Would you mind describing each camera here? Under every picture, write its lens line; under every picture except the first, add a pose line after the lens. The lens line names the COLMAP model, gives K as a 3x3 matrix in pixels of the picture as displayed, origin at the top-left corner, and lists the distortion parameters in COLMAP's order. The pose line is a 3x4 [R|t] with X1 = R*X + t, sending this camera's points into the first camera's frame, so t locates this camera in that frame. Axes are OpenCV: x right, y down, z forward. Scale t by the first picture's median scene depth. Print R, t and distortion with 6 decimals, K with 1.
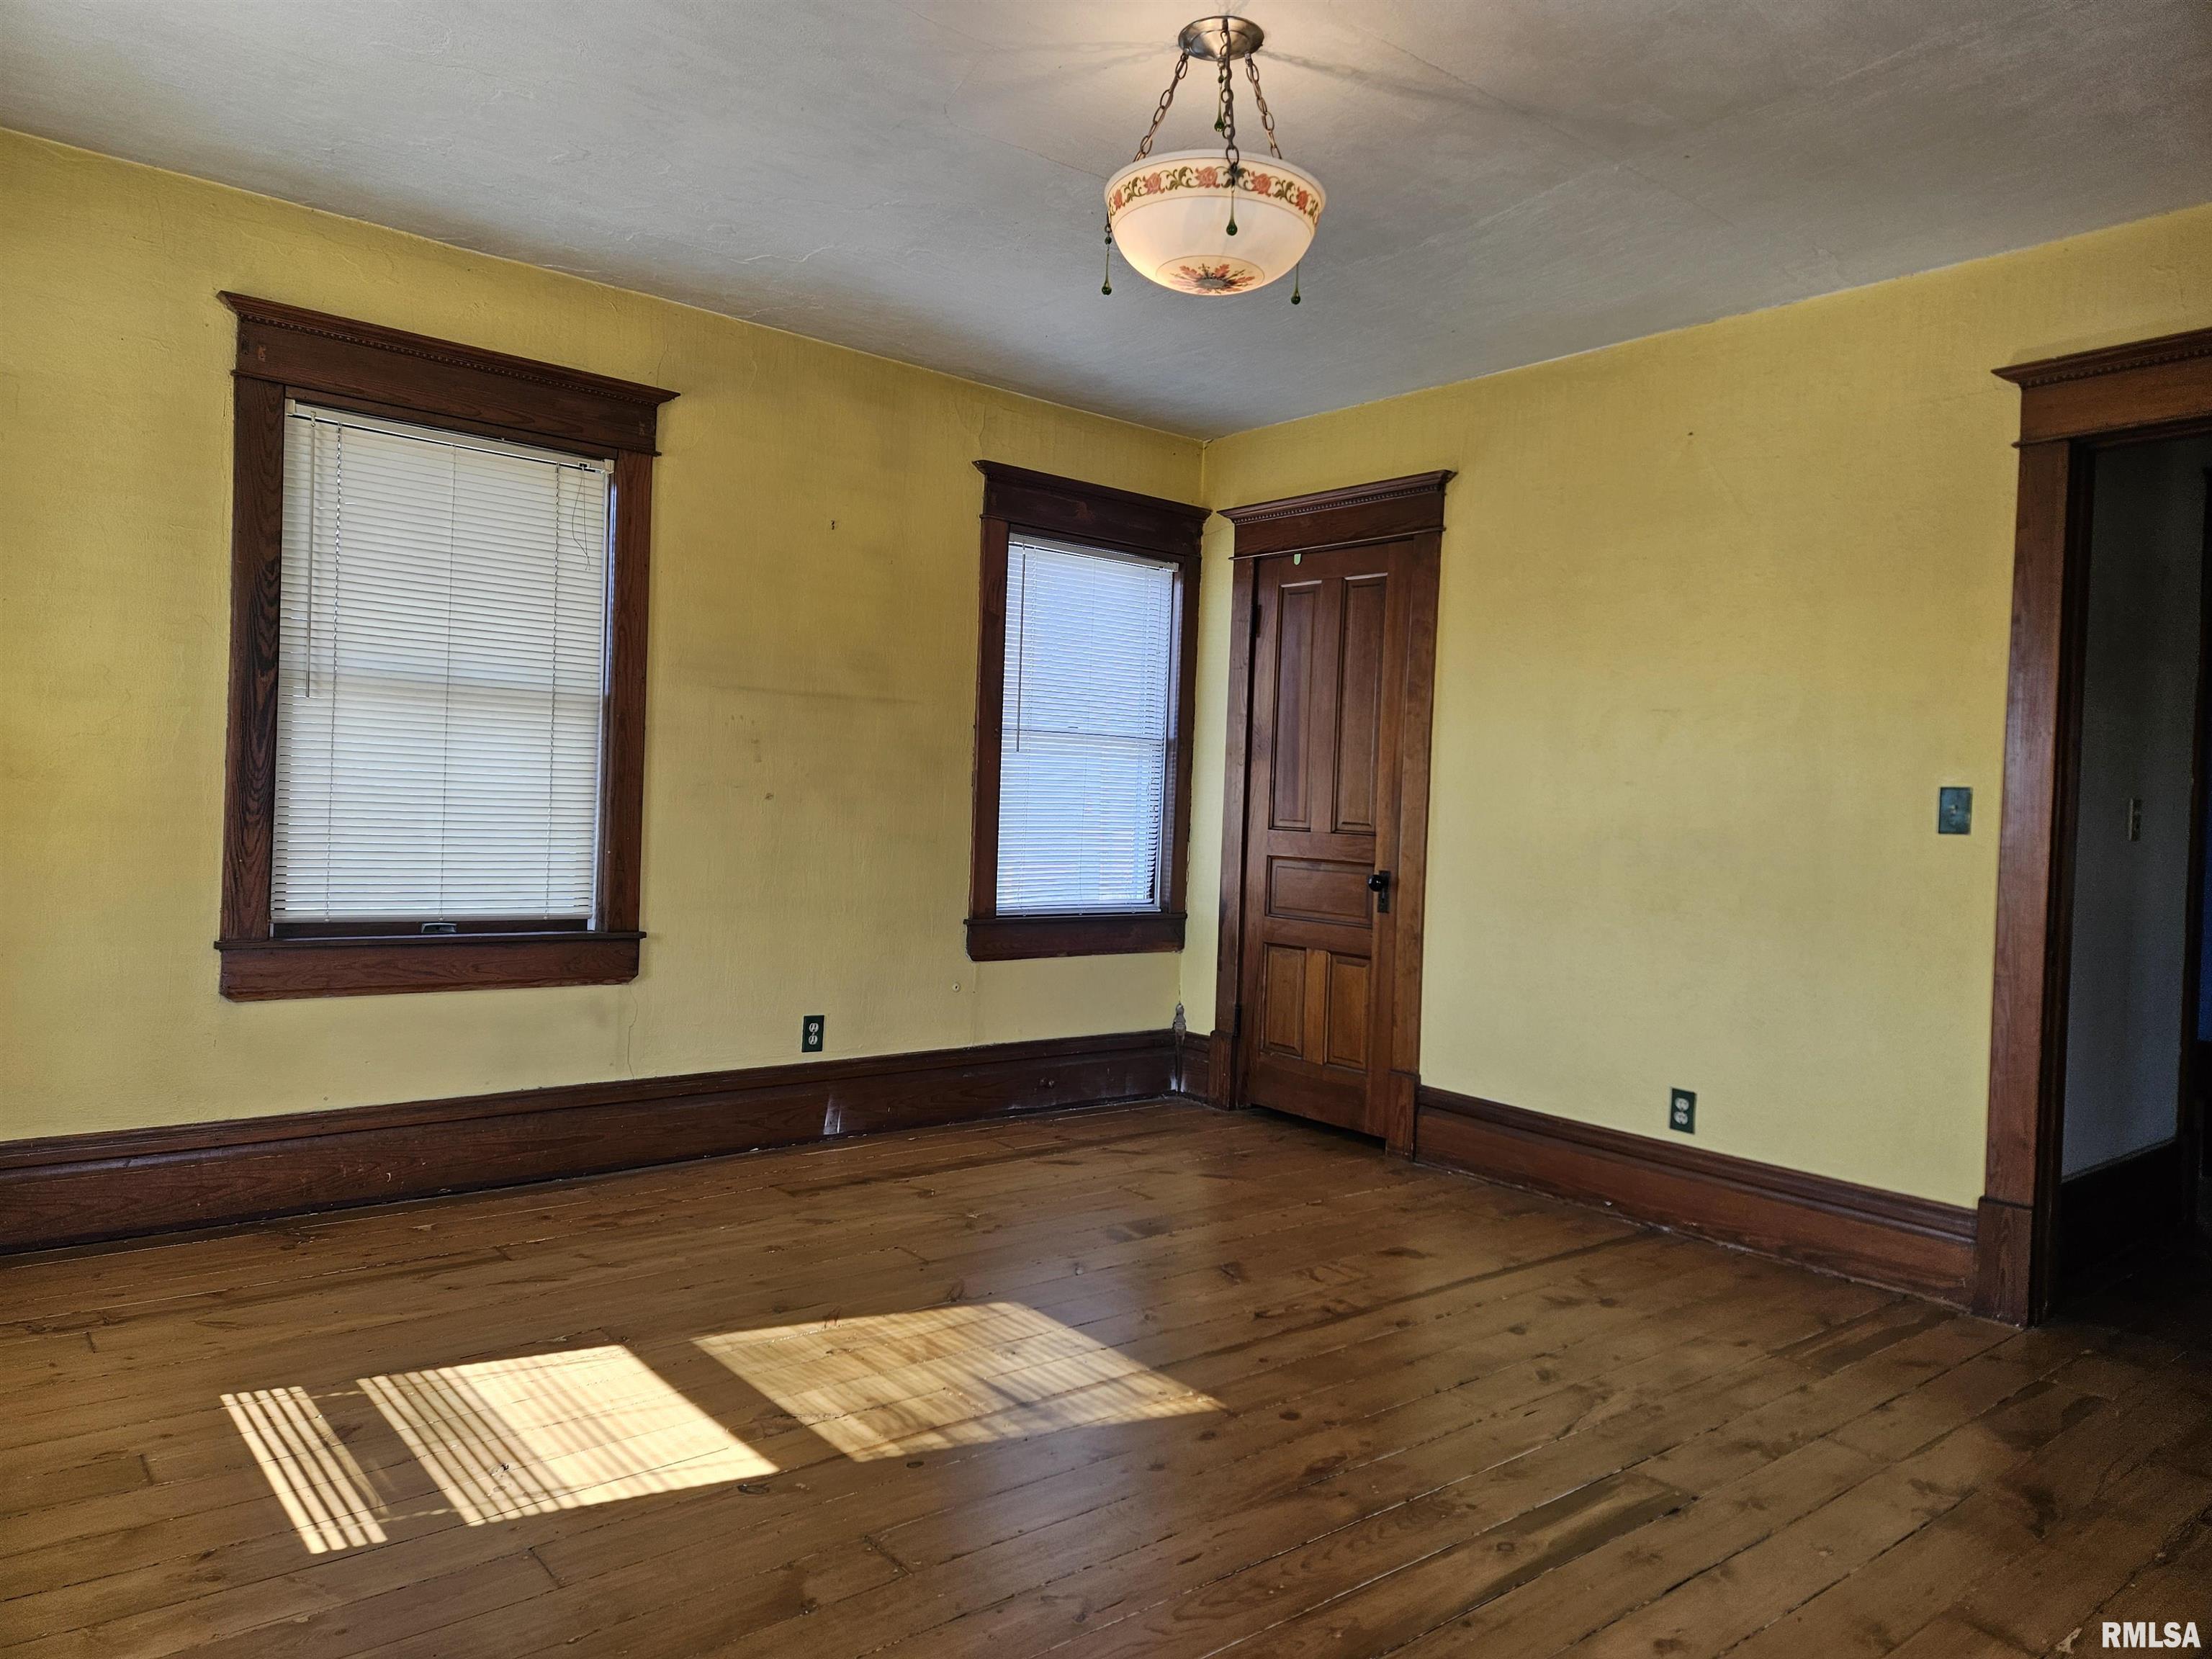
lens RADIAL K [[1475.8, 0, 1118.6], [0, 1475.8, 830.2], [0, 0, 1]] dist [0.089395, -0.072856]
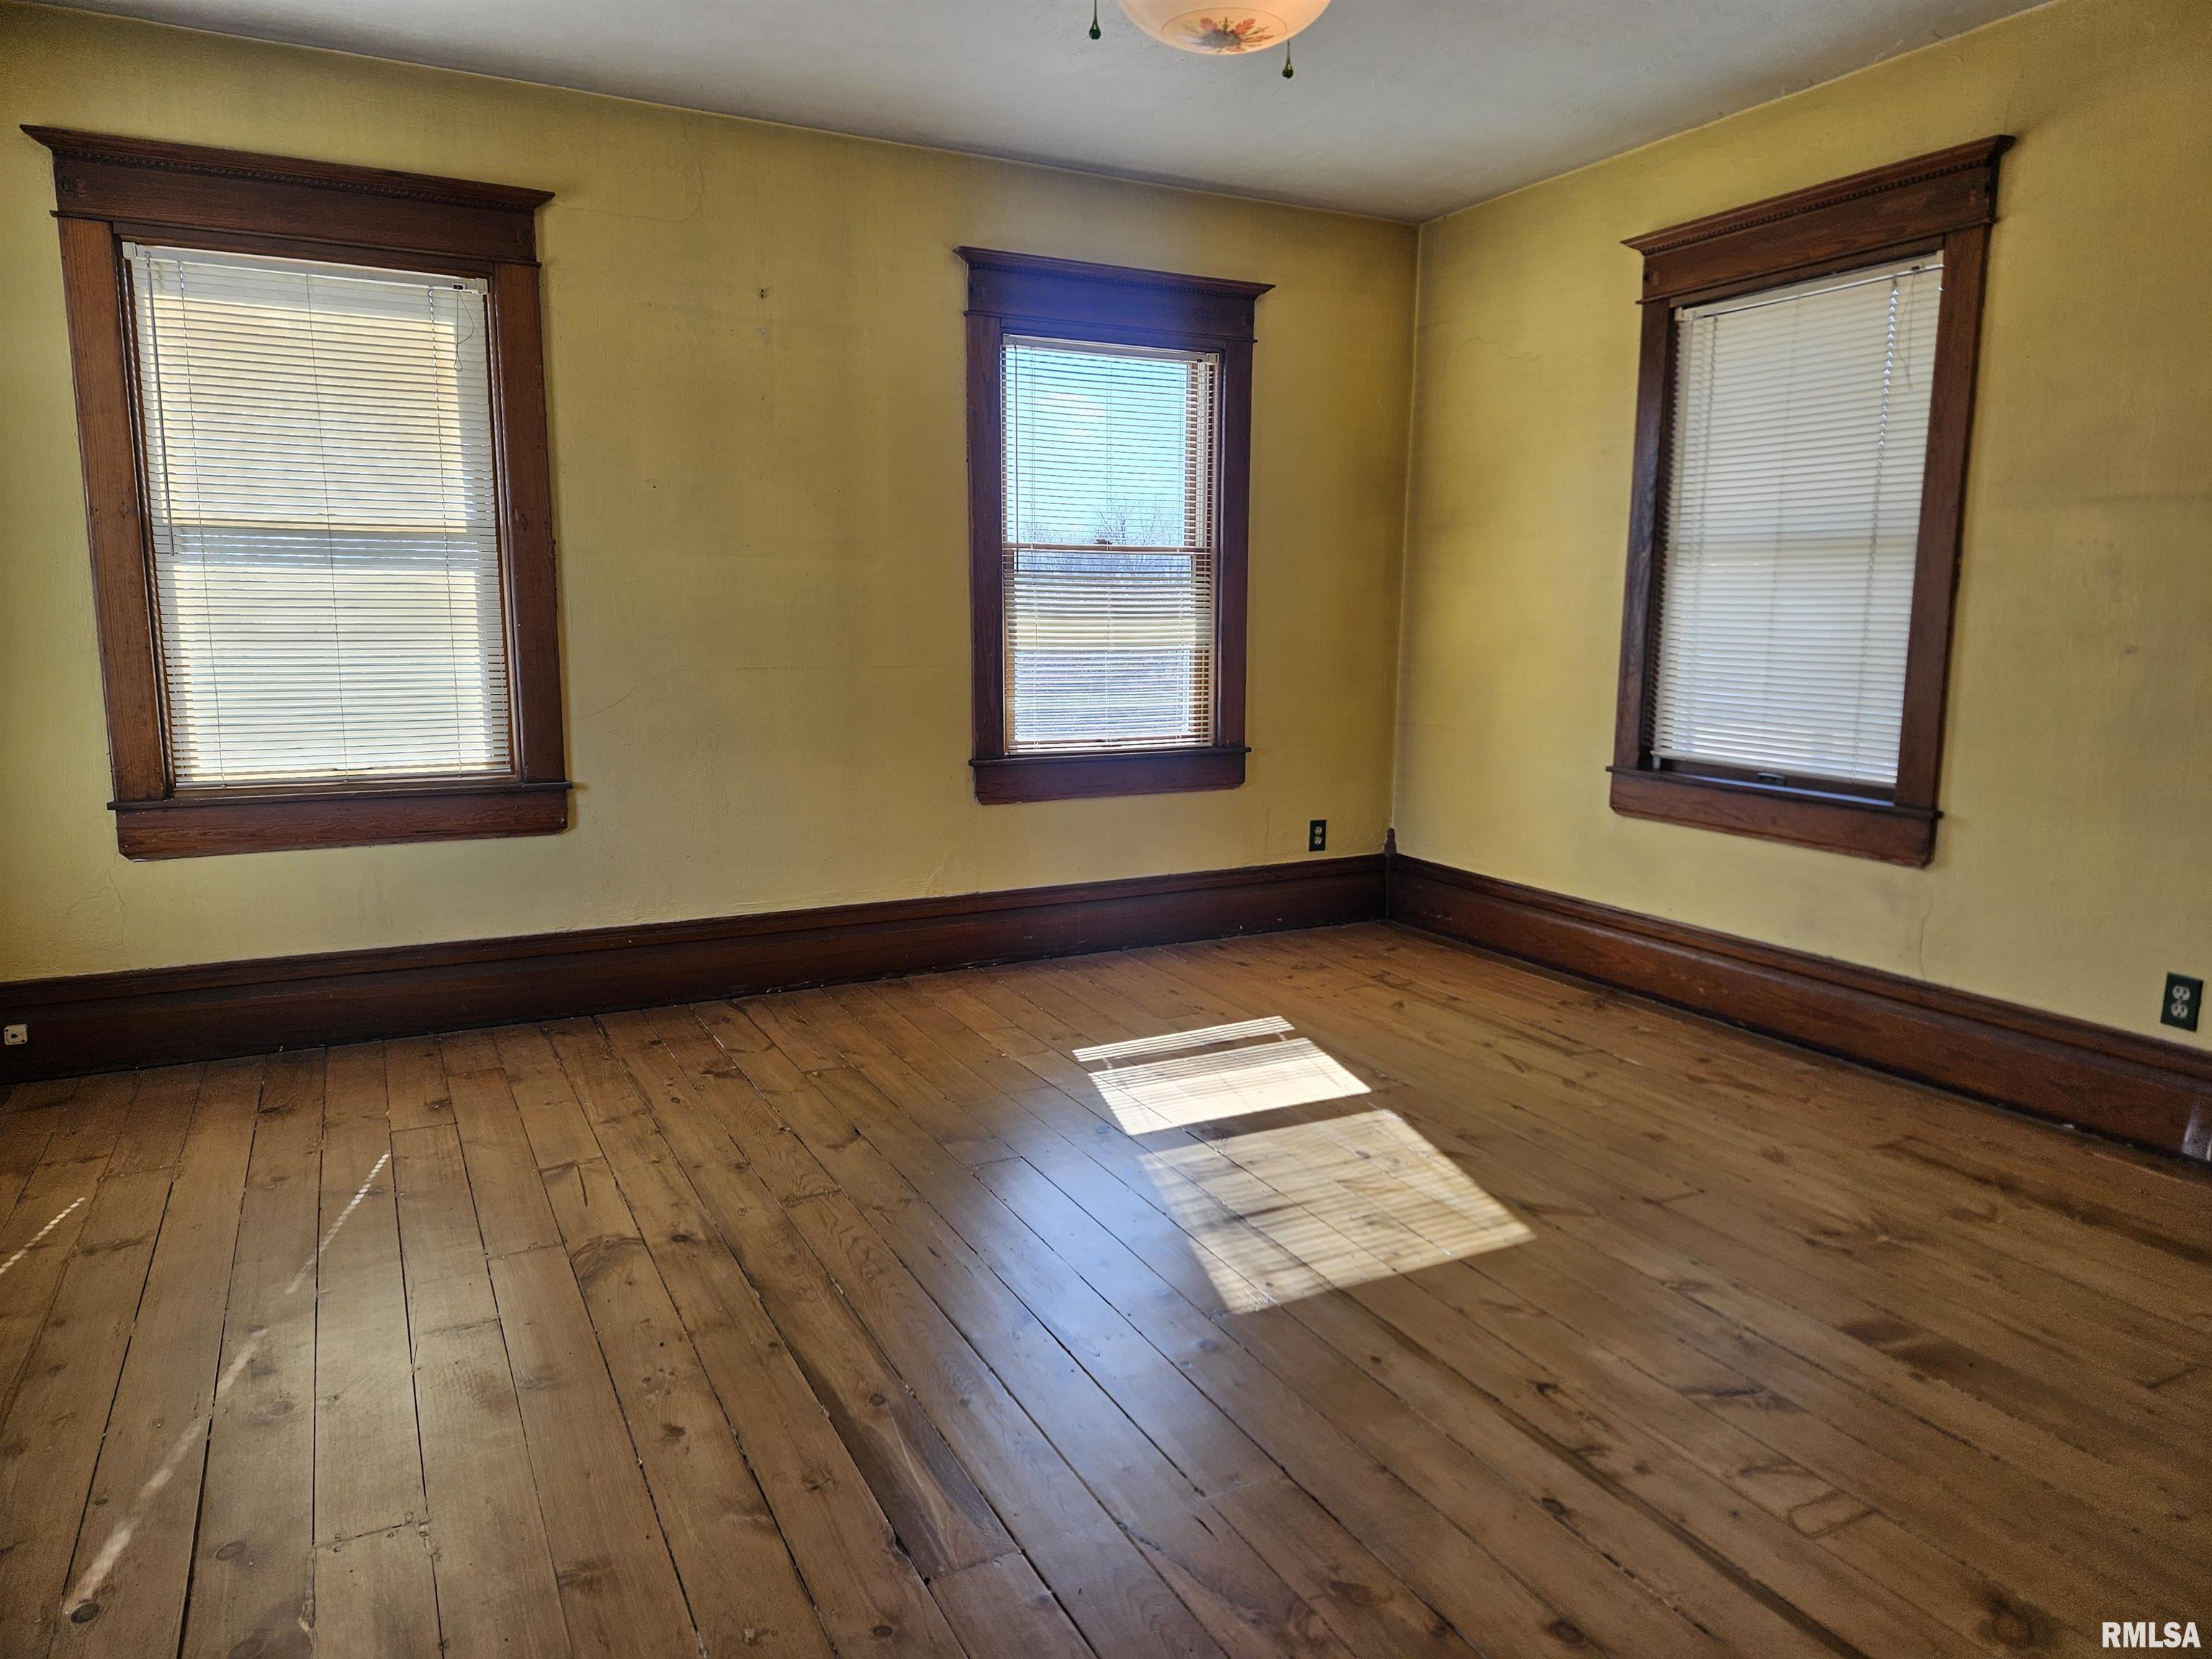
lens RADIAL K [[1475.8, 0, 1118.6], [0, 1475.8, 830.2], [0, 0, 1]] dist [0.089395, -0.072856]
pose [[-0.214713, 0.110396, -0.970418, 0.787806], [-0.034834, 0.992094, 0.120569, -0.010583], [0.976056, 0.059691, -0.209170, 0.931717]]
